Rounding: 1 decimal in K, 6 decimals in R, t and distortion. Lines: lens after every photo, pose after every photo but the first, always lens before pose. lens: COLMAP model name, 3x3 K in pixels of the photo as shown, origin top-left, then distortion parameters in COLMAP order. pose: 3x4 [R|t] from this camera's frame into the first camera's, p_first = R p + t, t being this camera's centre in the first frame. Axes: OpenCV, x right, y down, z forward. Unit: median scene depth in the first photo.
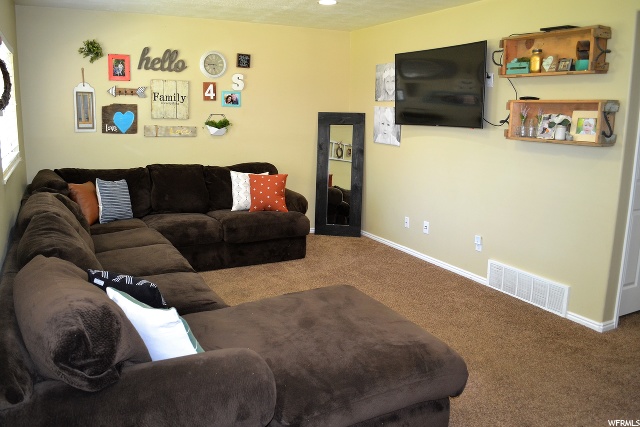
lens RADIAL K [[512.6, 0, 315.4], [0, 512.6, 204.2], [0, 0, 1]] dist [-0.045884, -0.004511]
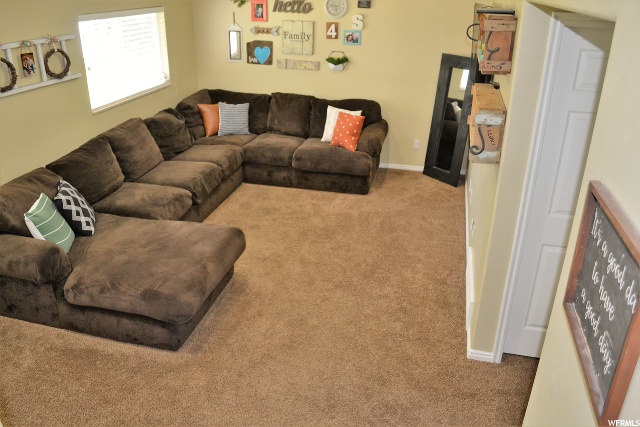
lens RADIAL K [[512.6, 0, 315.4], [0, 512.6, 204.2], [0, 0, 1]] dist [-0.045884, -0.004511]
pose [[0.746458, 0.262642, -0.611408, 0.576870], [-0.116392, 0.956181, 0.268645, -0.160379], [0.655174, -0.129369, 0.744319, 0.098288]]
